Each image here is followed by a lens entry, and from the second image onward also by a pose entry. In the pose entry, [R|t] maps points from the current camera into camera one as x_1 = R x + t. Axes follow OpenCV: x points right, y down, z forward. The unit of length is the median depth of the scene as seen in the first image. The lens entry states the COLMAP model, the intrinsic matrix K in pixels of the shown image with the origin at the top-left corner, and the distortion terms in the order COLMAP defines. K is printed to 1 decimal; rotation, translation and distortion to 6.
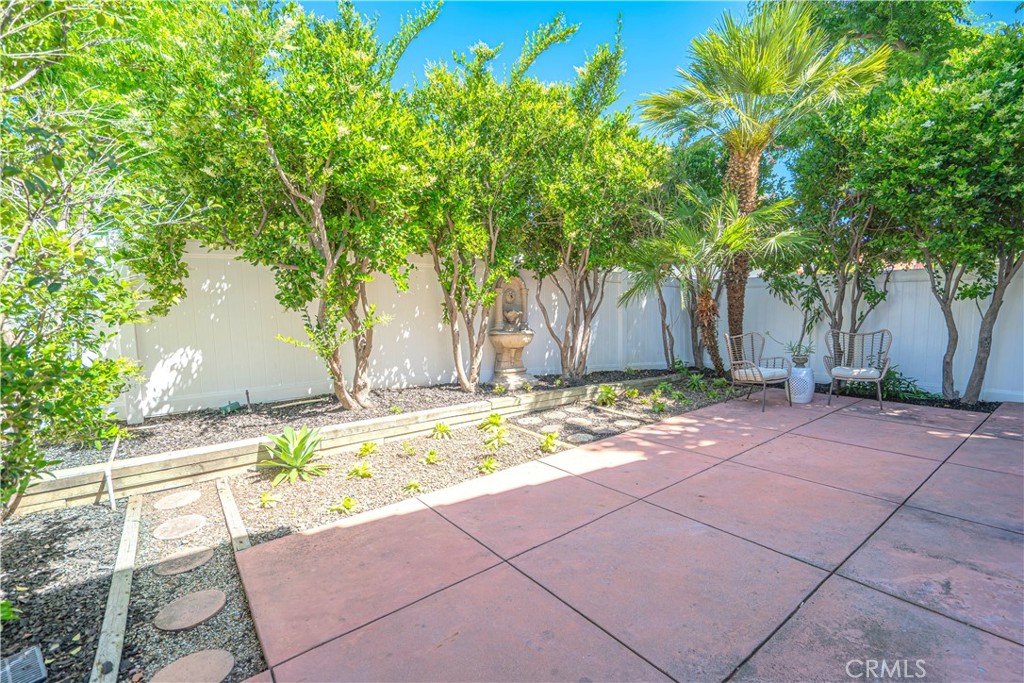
lens RADIAL K [[453.9, 0, 512.9], [0, 453.9, 352.2], [0, 0, 1]] dist [-0.000207, 0.000072]
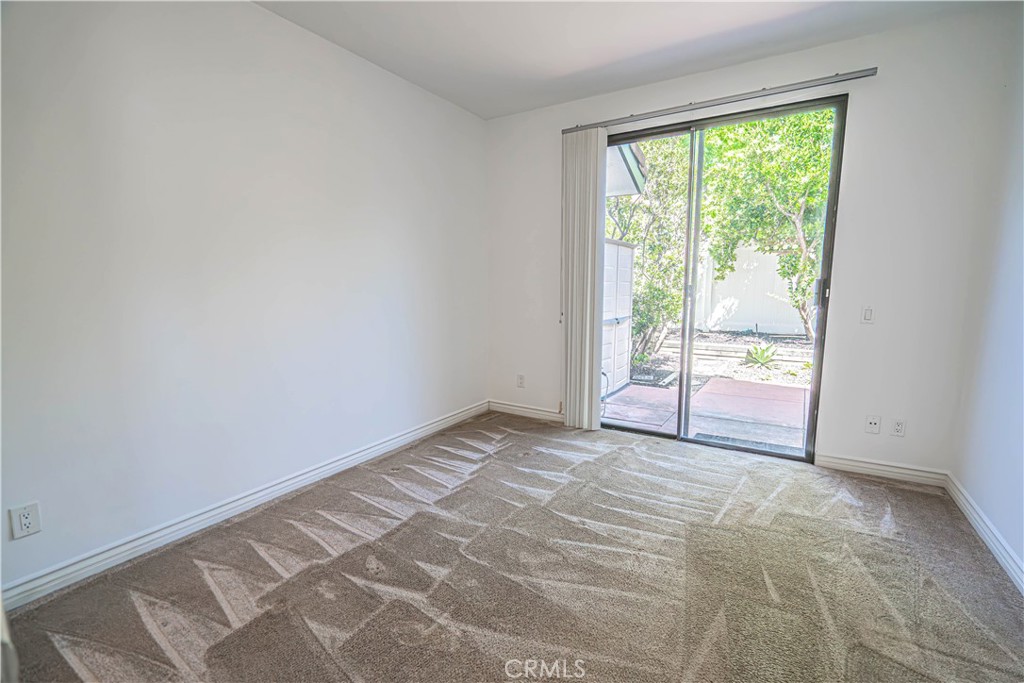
lens RADIAL K [[466.2, 0, 512.0], [0, 466.2, 341.5], [0, 0, 1]] dist [-0.004600, -0.000452]
pose [[0.354712, 0.142535, -0.924047, 0.832779], [-0.093080, 0.988785, 0.116791, 0.032225], [0.930331, 0.044583, 0.364001, -0.597209]]
